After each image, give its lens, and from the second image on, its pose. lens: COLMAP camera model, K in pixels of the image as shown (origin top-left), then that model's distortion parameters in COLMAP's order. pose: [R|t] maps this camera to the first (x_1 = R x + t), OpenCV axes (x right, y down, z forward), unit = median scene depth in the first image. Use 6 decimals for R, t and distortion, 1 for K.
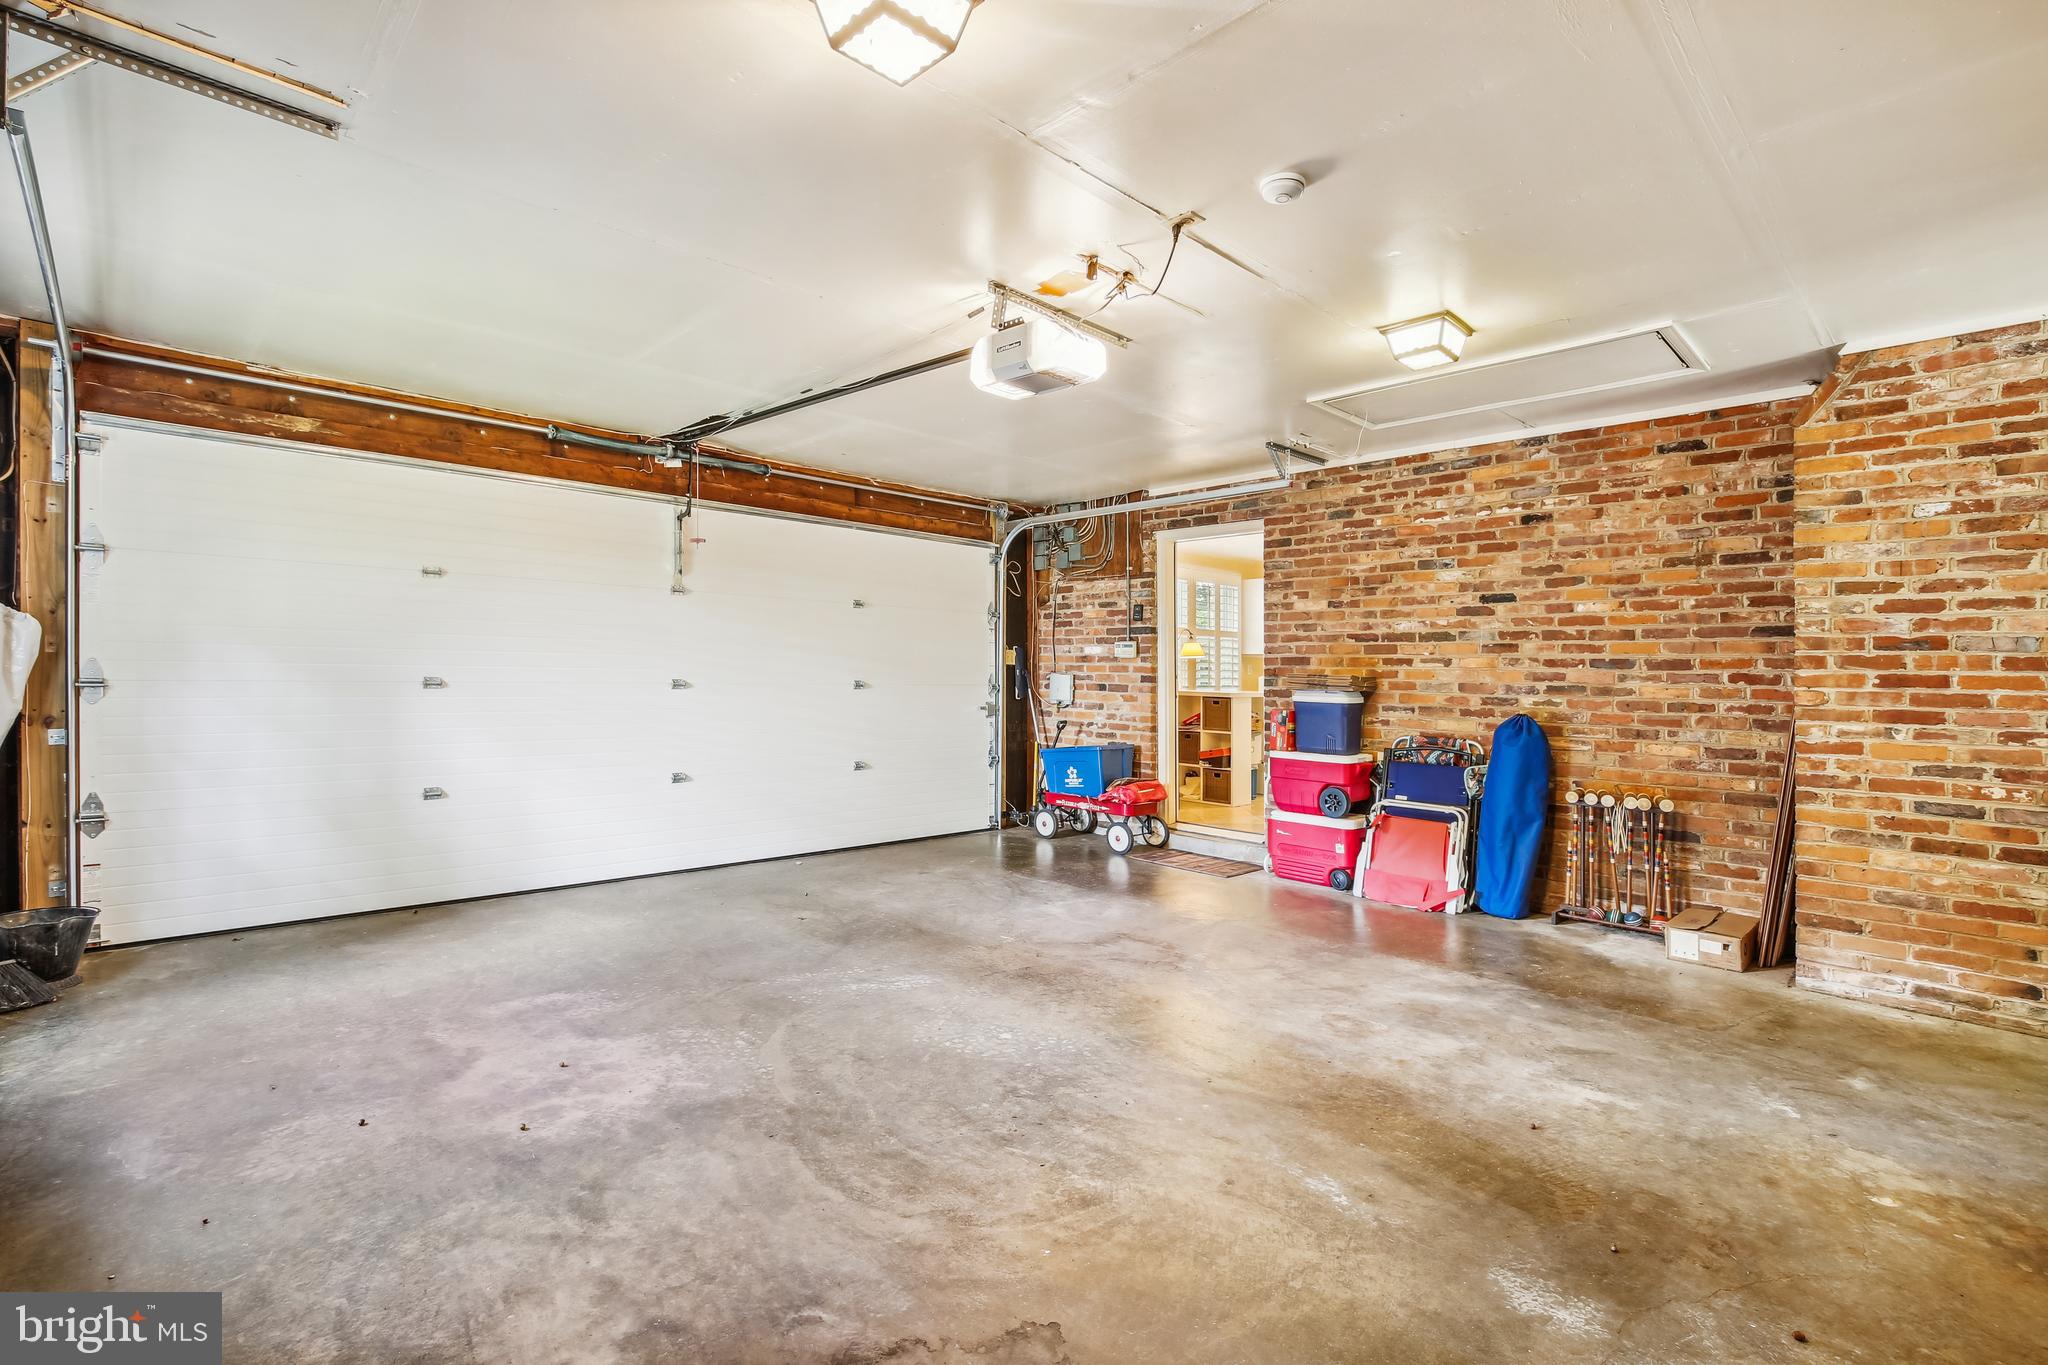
lens RADIAL K [[962.6, 0, 1023.9], [0, 962.6, 684.0], [0, 0, 1]] dist [-0.034567, 0.006101]
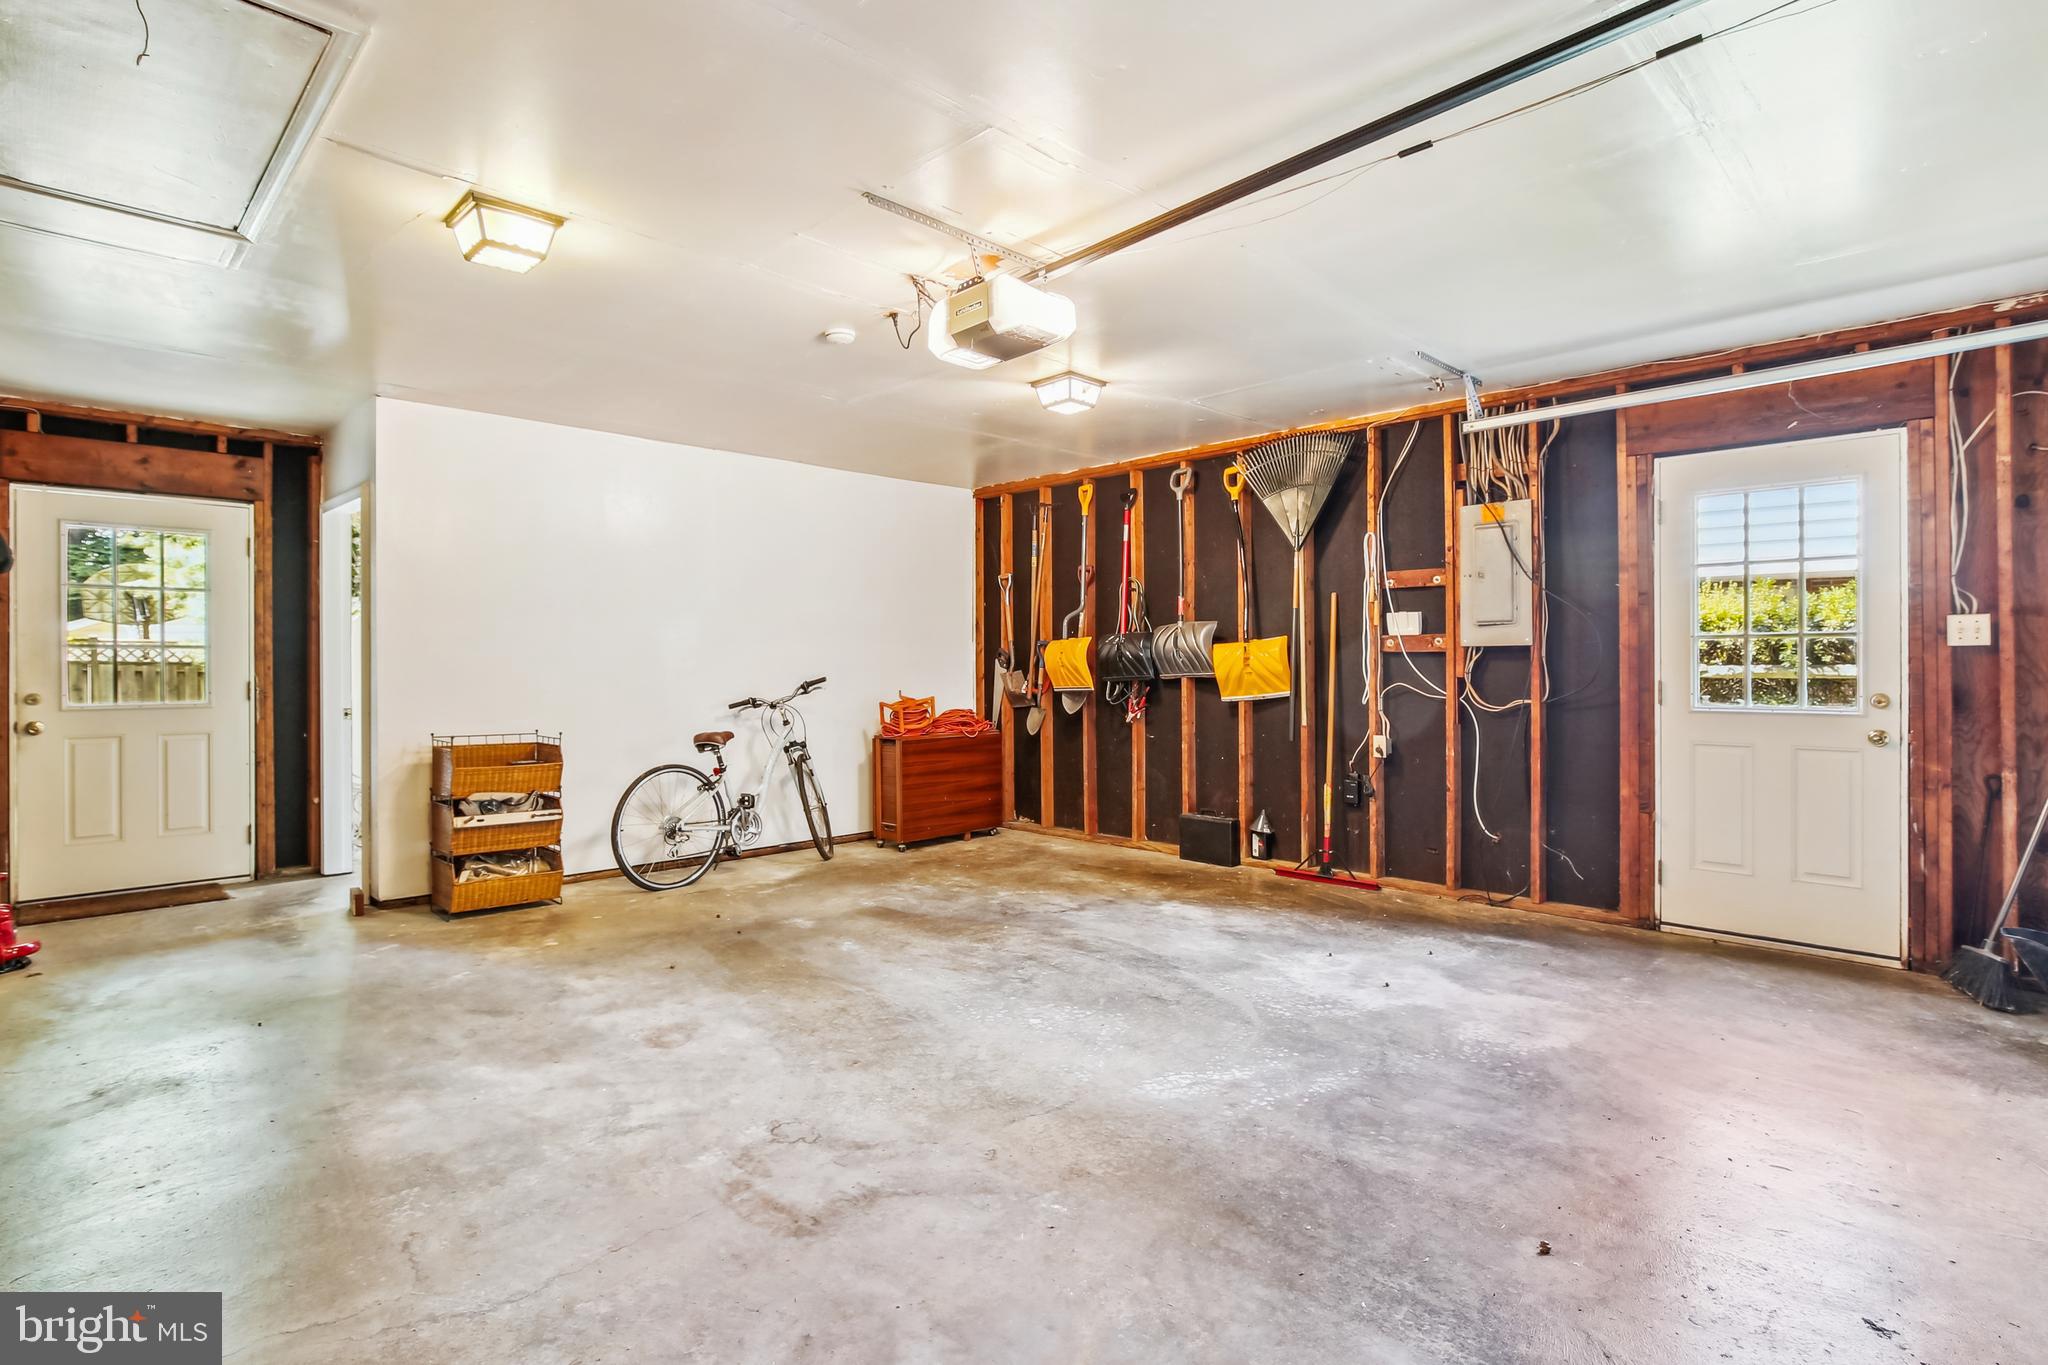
lens RADIAL K [[962.6, 0, 1023.8], [0, 962.6, 667.0], [0, 0, 1]] dist [-0.034567, 0.006101]
pose [[-0.999832, -0.015653, -0.009493, 0.009077], [-0.015751, 0.999823, 0.010312, -0.020701], [0.009330, 0.010460, -0.999902, 2.176081]]
